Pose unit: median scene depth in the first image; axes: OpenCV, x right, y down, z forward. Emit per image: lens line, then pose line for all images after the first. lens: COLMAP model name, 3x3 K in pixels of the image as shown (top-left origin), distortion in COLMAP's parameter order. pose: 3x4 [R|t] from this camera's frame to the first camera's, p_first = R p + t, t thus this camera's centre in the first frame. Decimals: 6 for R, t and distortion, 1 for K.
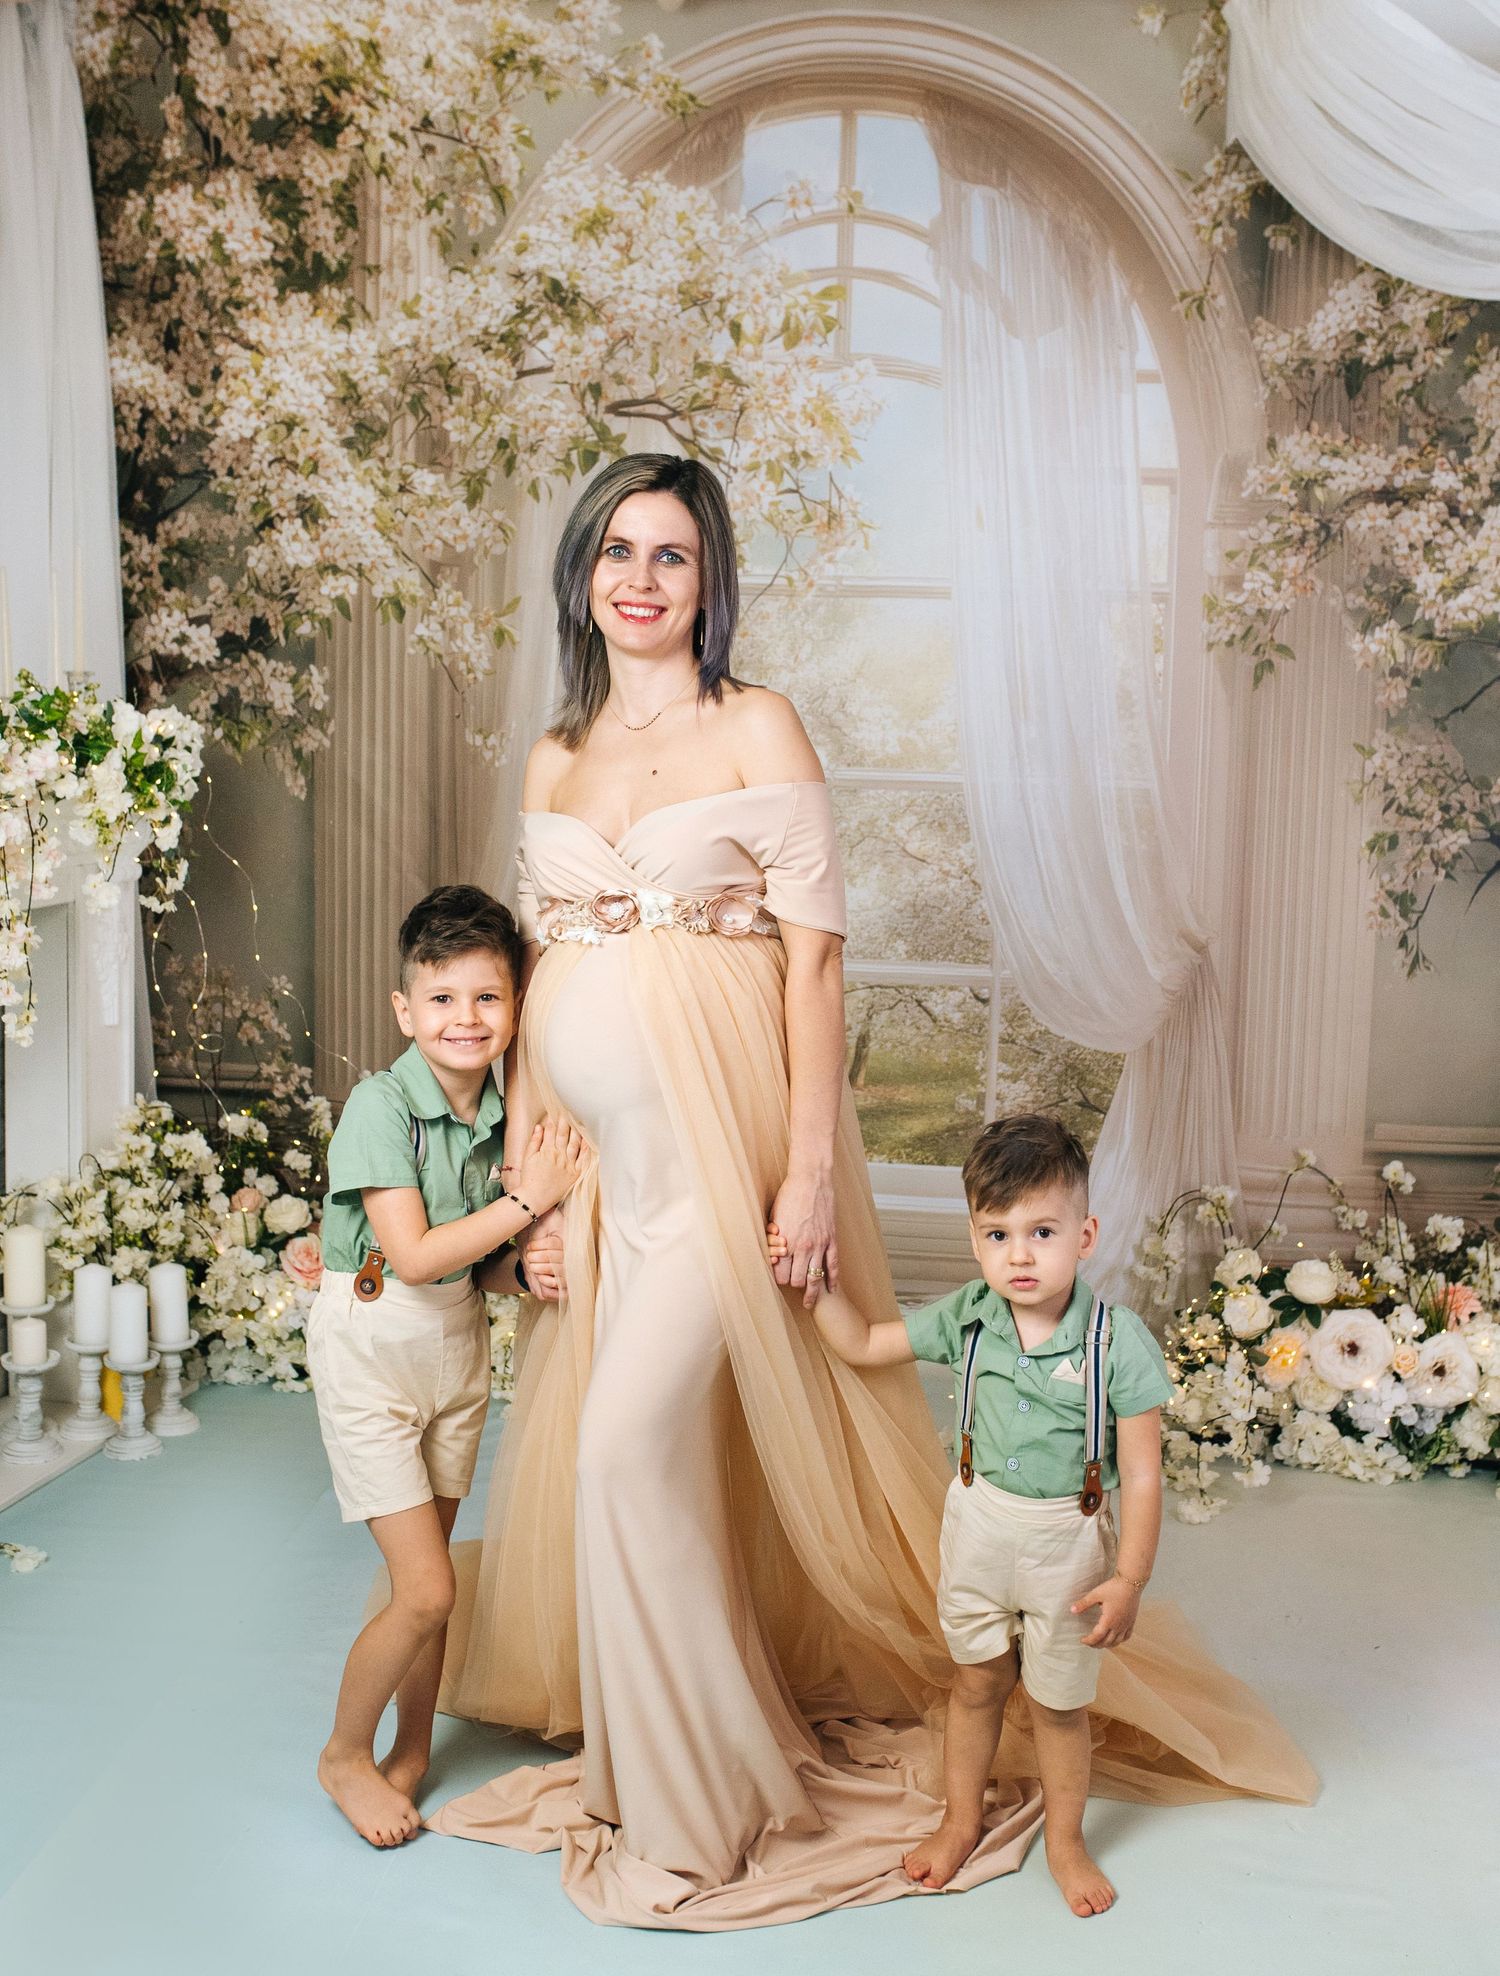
lens RADIAL K [[2357.8, 0, 782.1], [0, 2357.8, 947.1], [0, 0, 1]] dist [-0.053833, 0.074837]
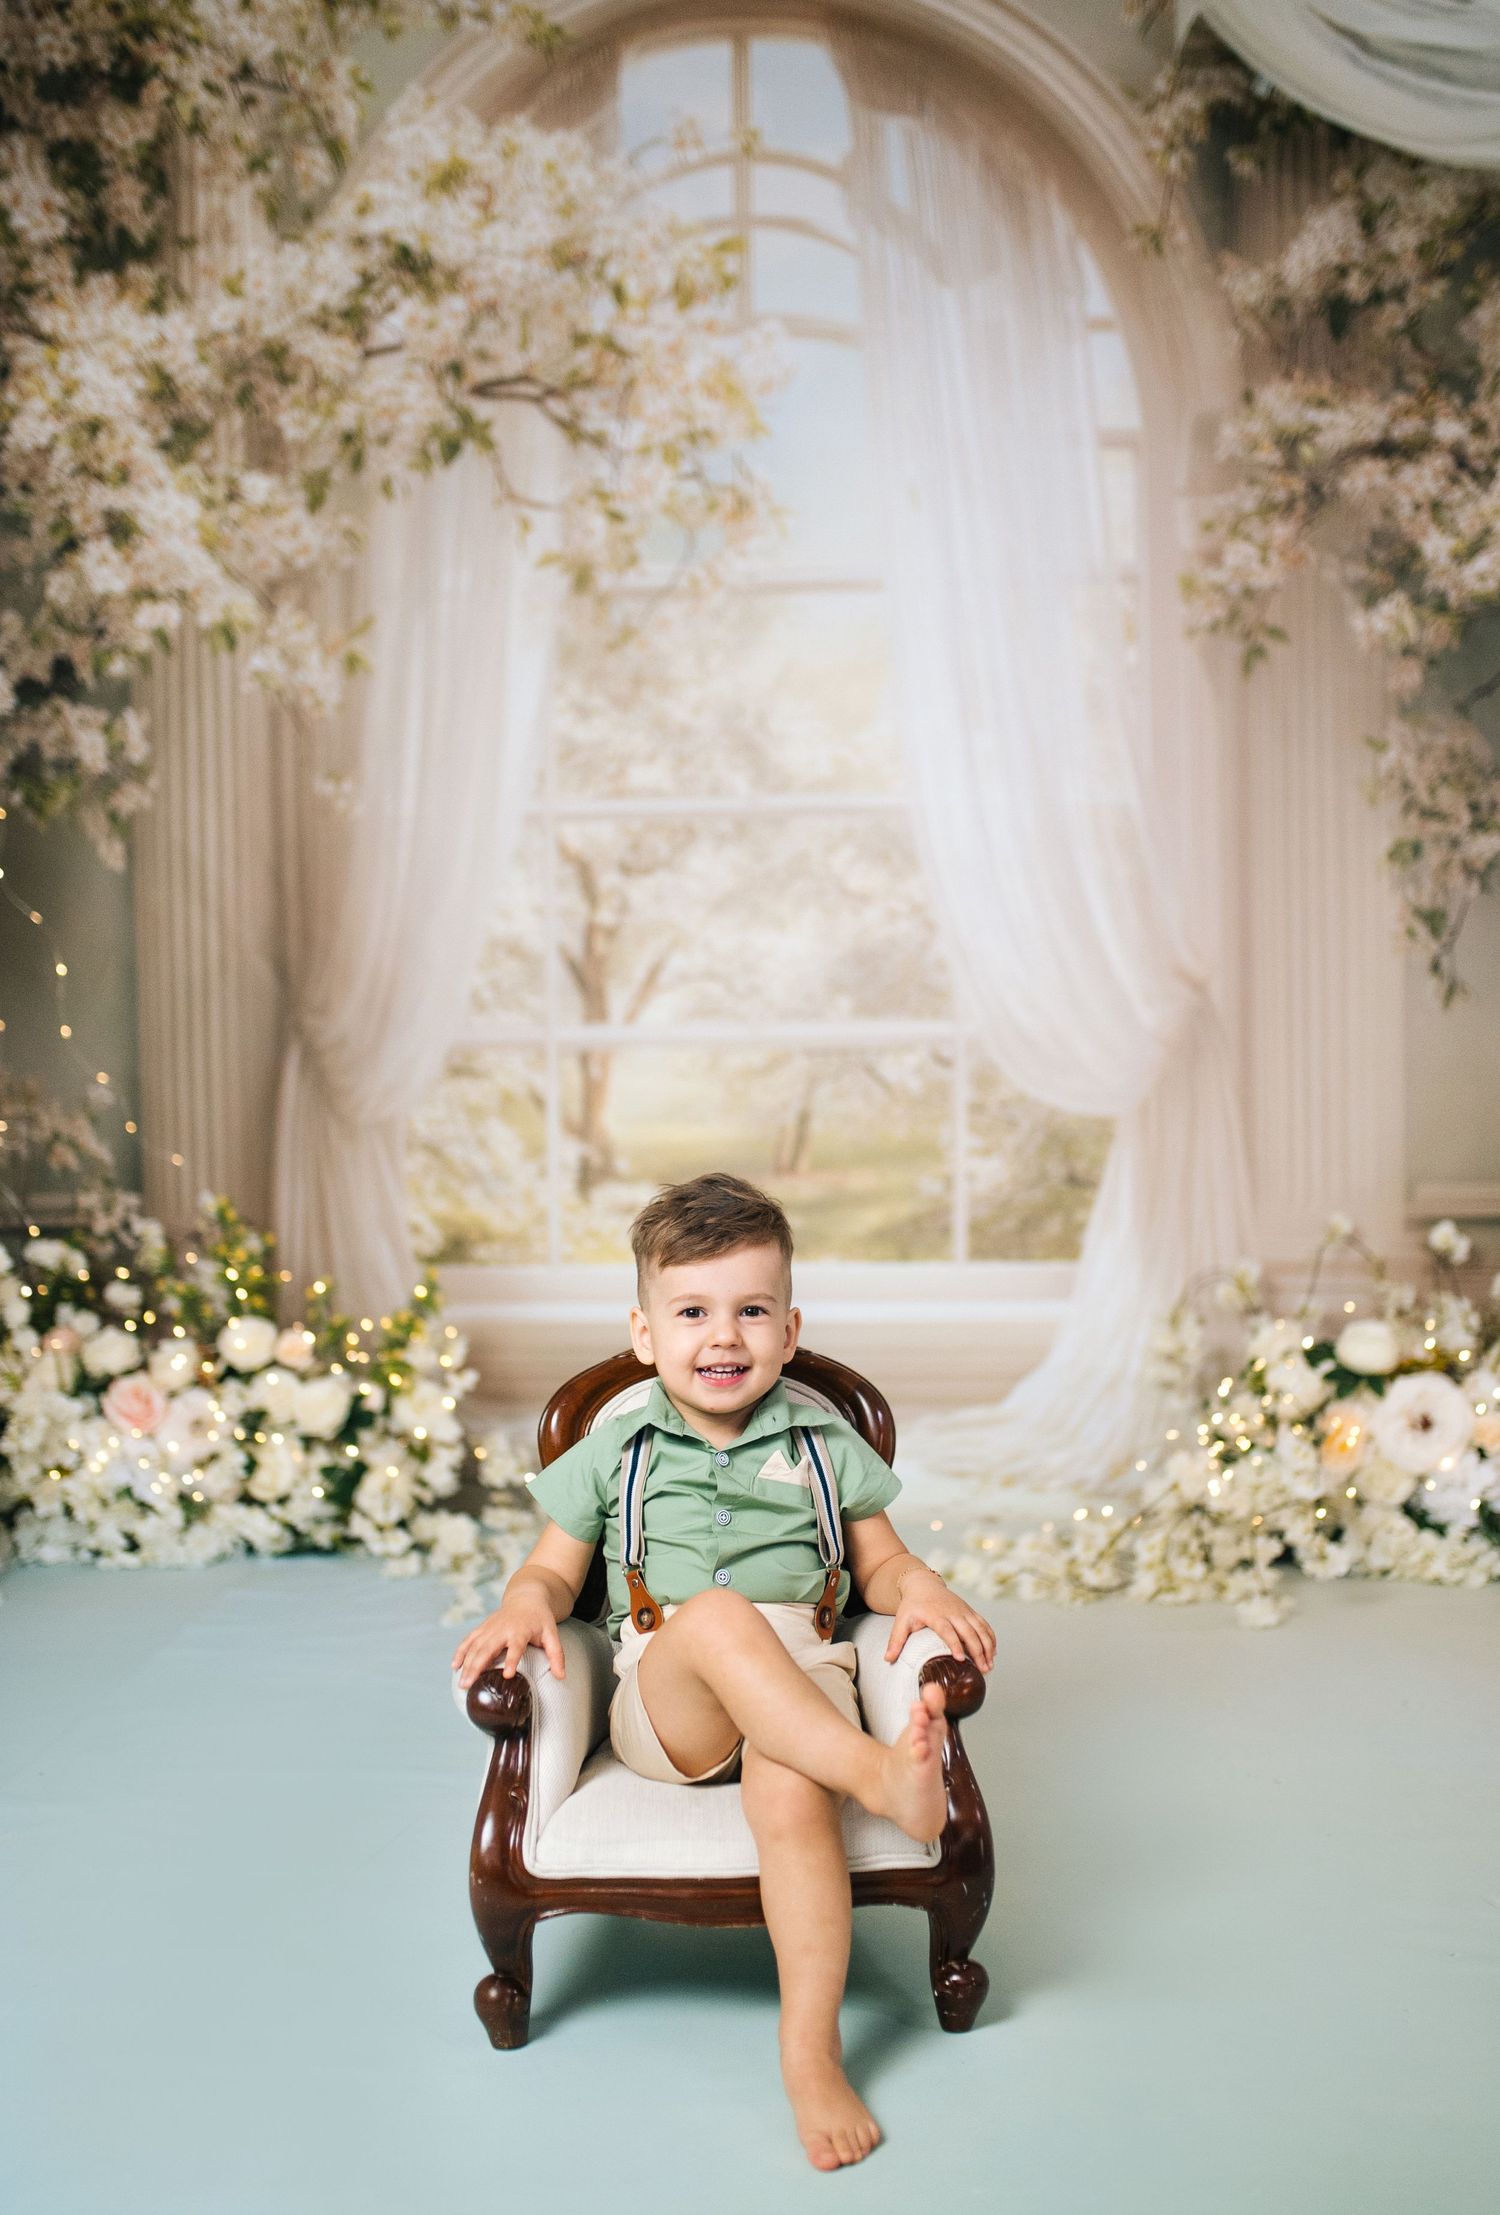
lens RADIAL K [[2343.5, 0, 781.1], [0, 2343.5, 1200.6], [0, 0, 1]] dist [-0.057873, 0.086454]
pose [[0.997375, -0.041590, 0.059277, -0.024781], [0.045921, 0.996224, -0.073683, 0.132422], [-0.055989, 0.076211, 0.995518, 0.179528]]
